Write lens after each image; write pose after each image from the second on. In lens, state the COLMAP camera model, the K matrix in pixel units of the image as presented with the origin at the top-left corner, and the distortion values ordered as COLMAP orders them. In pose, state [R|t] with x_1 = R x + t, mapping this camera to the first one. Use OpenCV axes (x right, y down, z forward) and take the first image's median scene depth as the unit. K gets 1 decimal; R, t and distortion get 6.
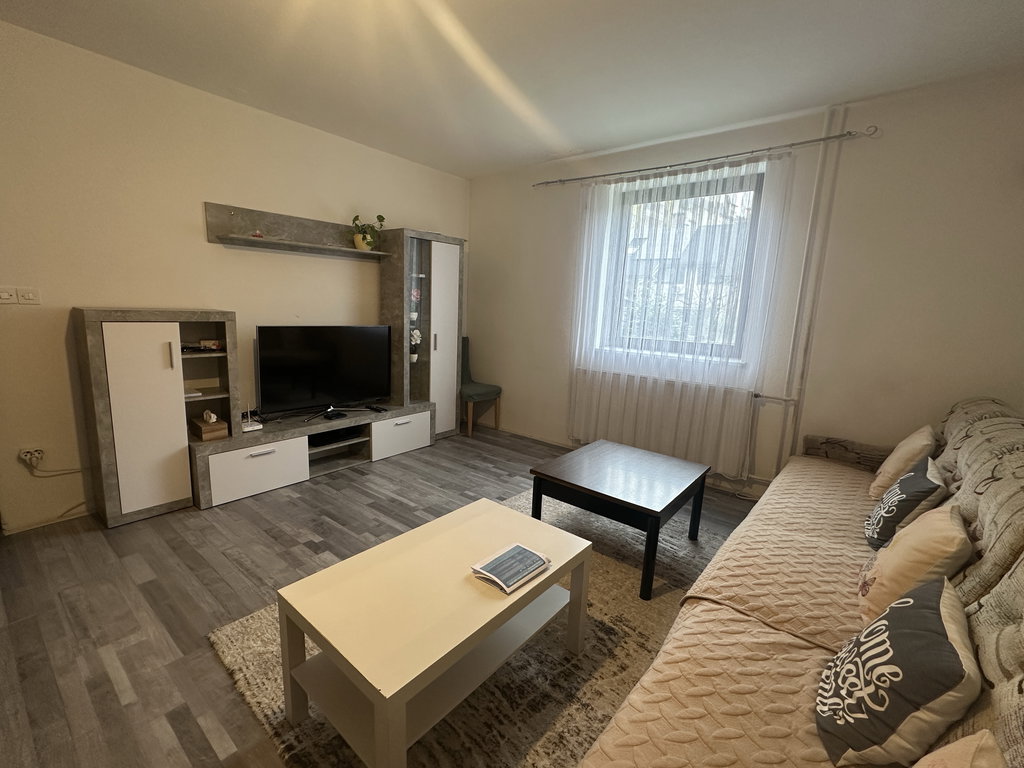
lens RADIAL K [[453.3, 0, 512.0], [0, 453.3, 384.0], [0, 0, 1]] dist [-0.003942, -0.000319]
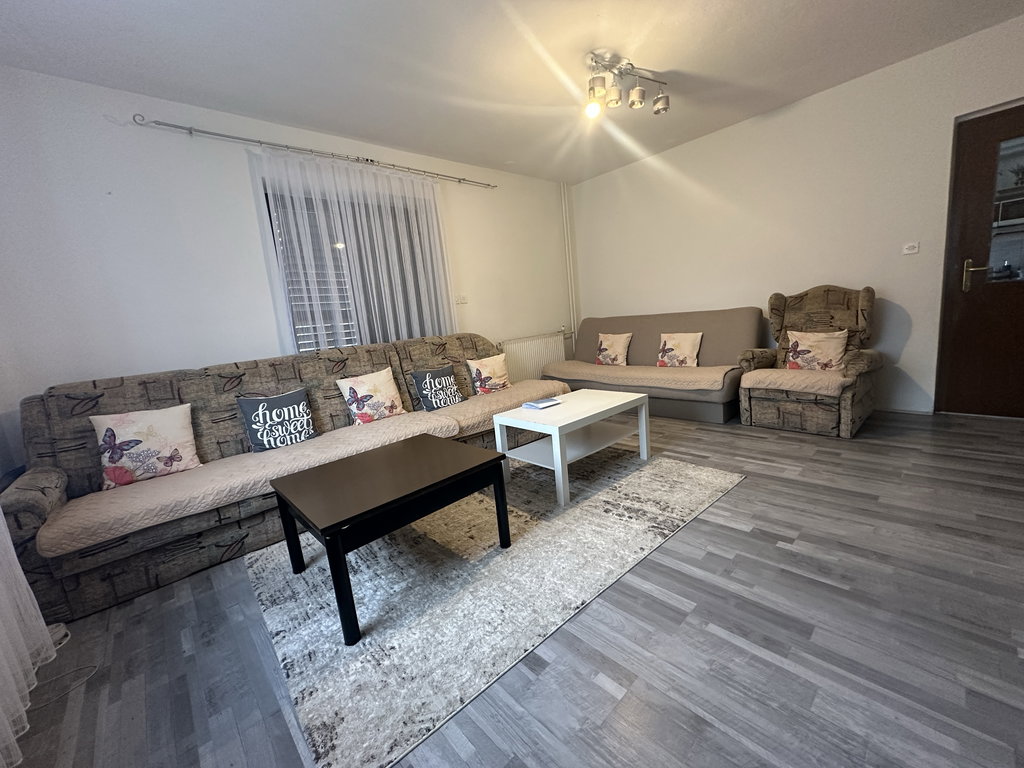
lens RADIAL K [[405.2, 0, 512.0], [0, 405.2, 384.0], [0, 0, 1]] dist [-0.001935, -0.000850]
pose [[-0.986263, 0.033063, 0.161842, -0.078575], [0.086657, 0.937678, 0.336527, -0.149135], [-0.140629, 0.345929, -0.927662, 1.325765]]
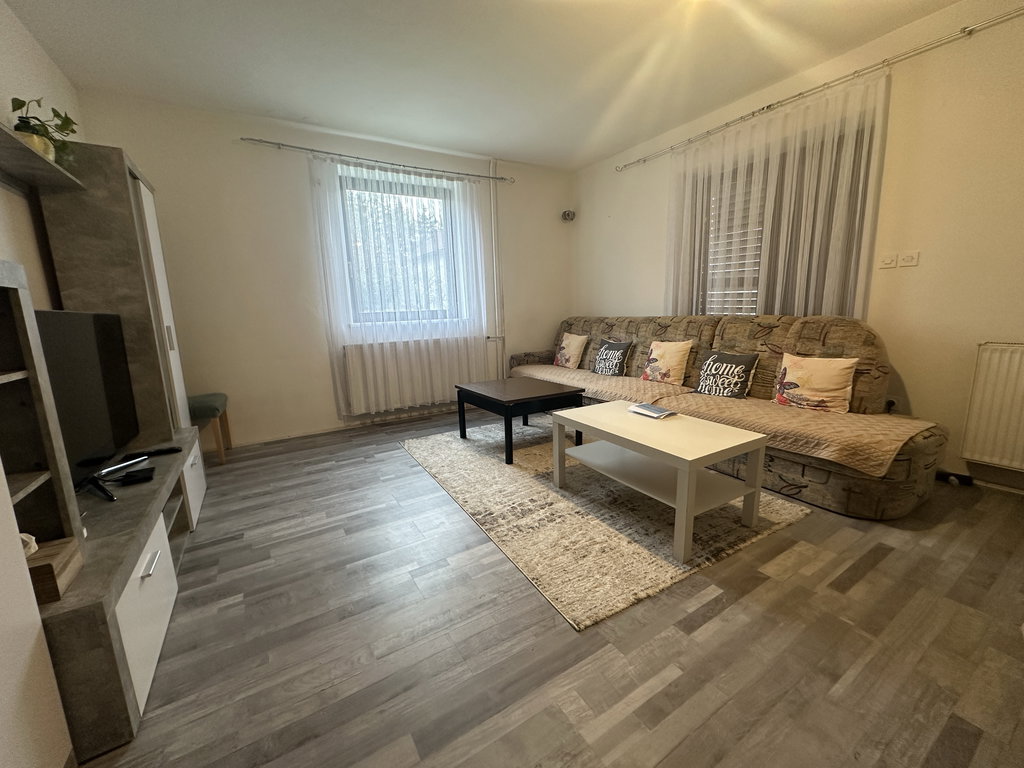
lens RADIAL K [[405.2, 0, 512.0], [0, 405.2, 384.0], [0, 0, 1]] dist [-0.001935, -0.000850]
pose [[0.334741, -0.223152, 0.915506, -0.772596], [0.208031, 0.965084, 0.159173, -0.025998], [-0.919060, 0.137172, 0.369476, 0.451977]]
